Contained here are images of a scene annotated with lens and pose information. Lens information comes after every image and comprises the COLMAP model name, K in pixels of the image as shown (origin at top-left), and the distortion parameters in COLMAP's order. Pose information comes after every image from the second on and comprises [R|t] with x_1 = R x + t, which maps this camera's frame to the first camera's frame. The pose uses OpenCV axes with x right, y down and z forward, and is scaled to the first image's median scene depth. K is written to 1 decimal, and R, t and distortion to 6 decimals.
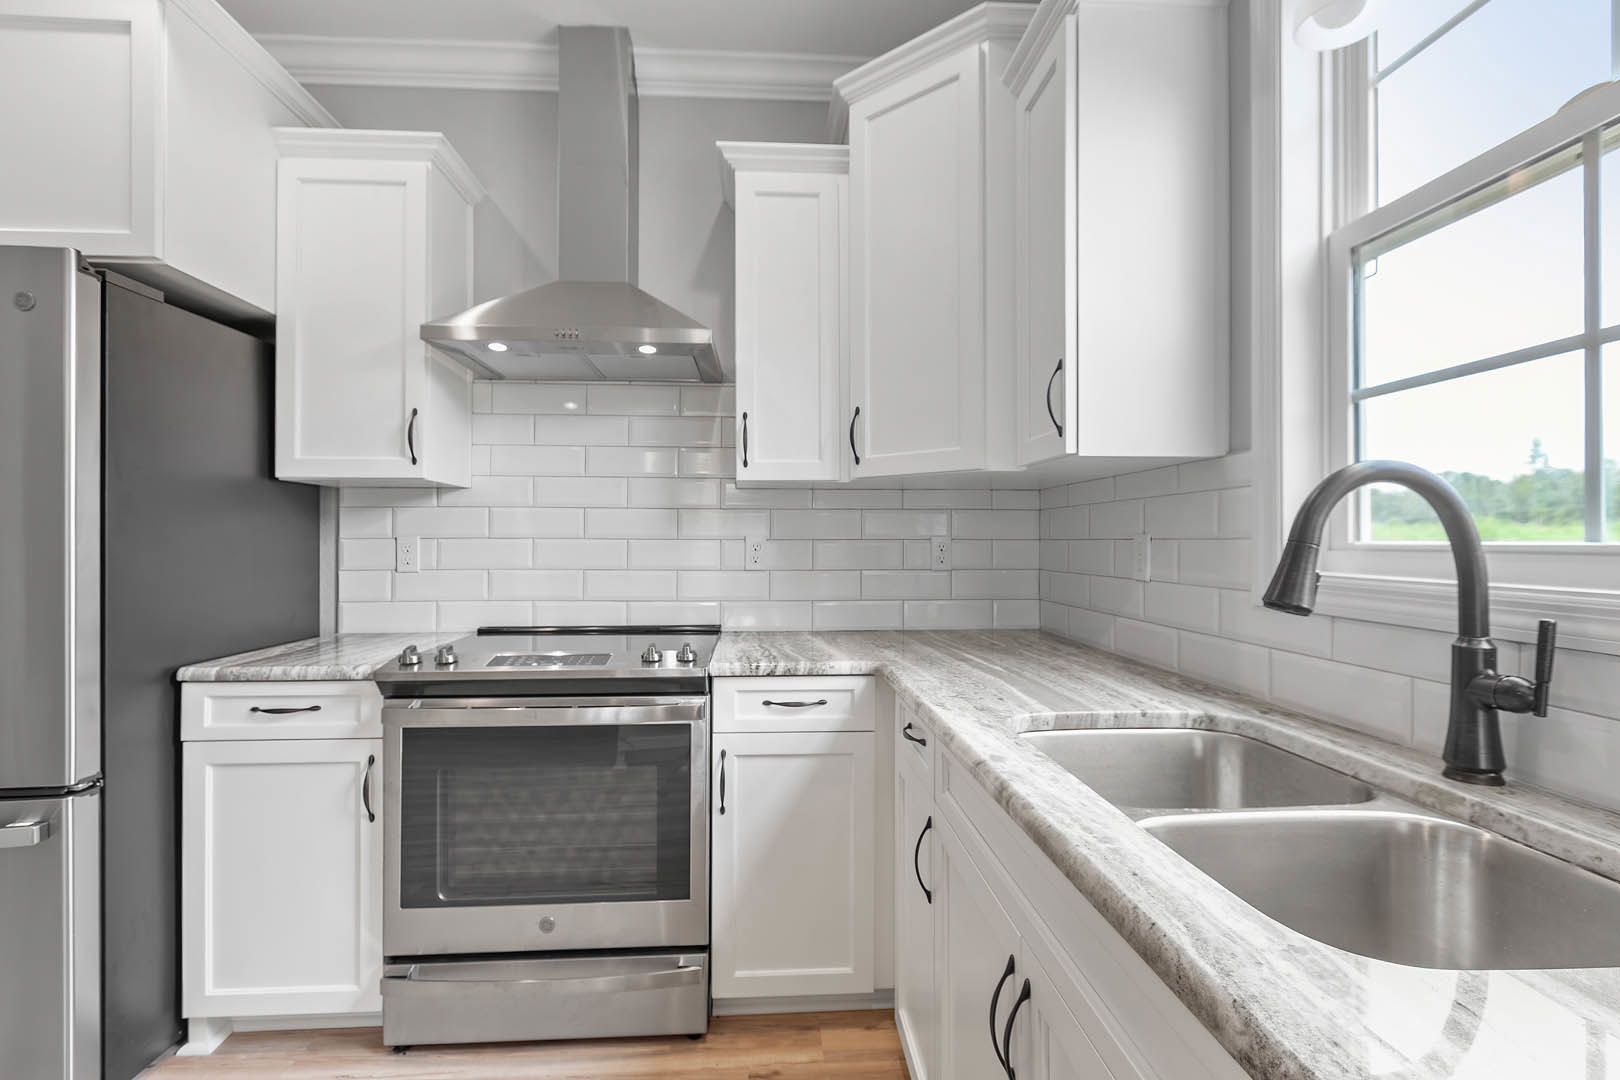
lens RADIAL K [[749.5, 0, 805.5], [0, 749.5, 536.1], [0, 0, 1]] dist [0.000546, -0.000594]
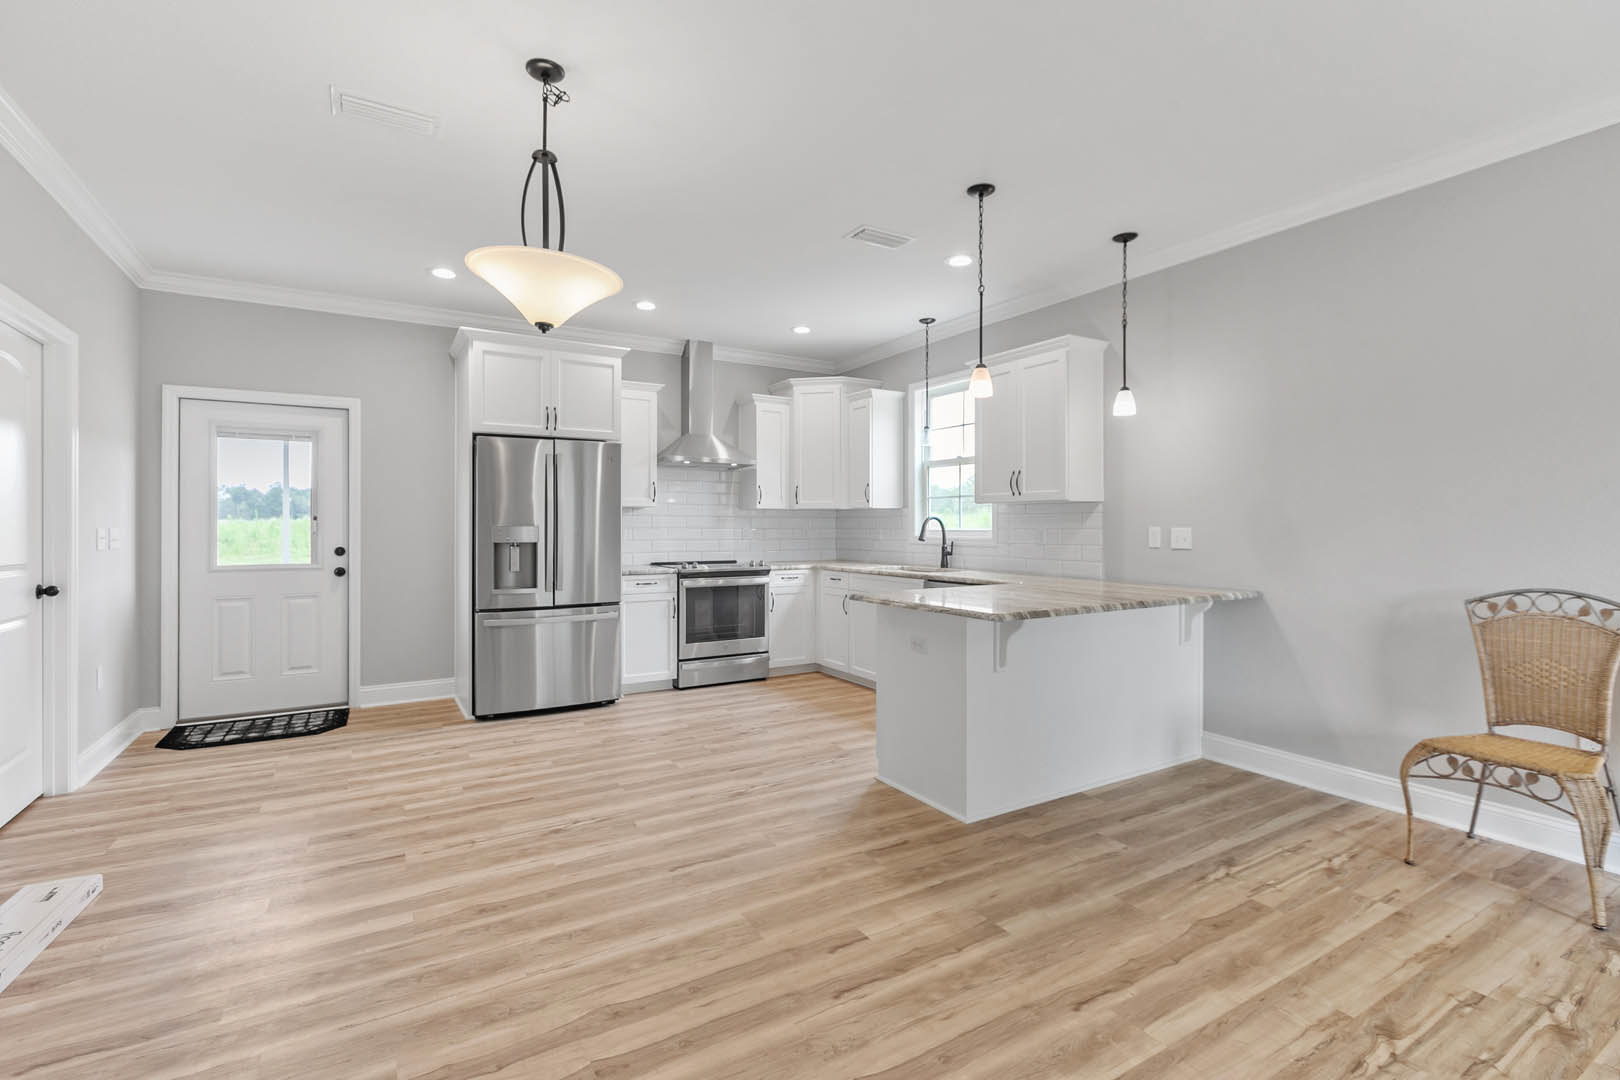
lens RADIAL K [[734.0, 0, 812.7], [0, 734.0, 524.0], [0, 0, 1]] dist [-0.000439, -0.001330]
pose [[0.885161, 0.001240, 0.465284, -1.481543], [-0.002443, 0.999995, 0.001981, -0.023099], [-0.465279, -0.002890, 0.885159, -1.979020]]
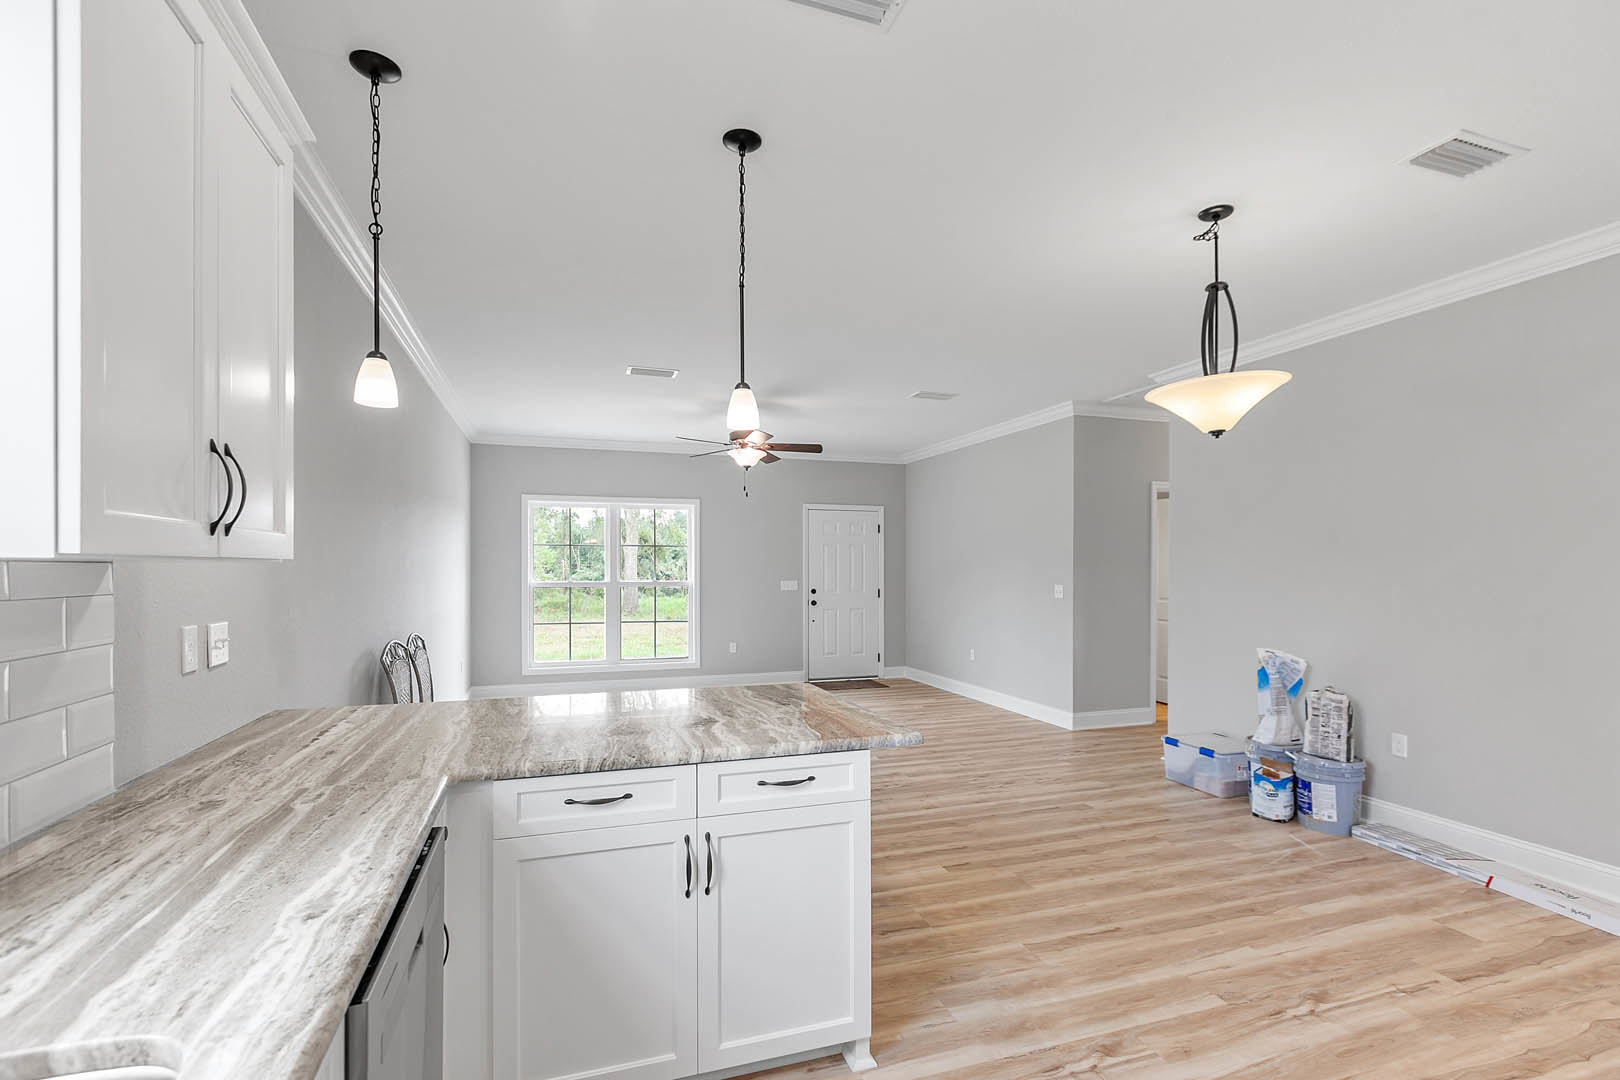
lens RADIAL K [[727.3, 0, 806.3], [0, 727.3, 569.1], [0, 0, 1]] dist [0.000863, 0.000058]
pose [[-0.964390, 0.000124, -0.264483, 0.001359], [0.001126, 0.999993, -0.003638, -0.084965], [0.264480, -0.003806, -0.964384, 0.767795]]
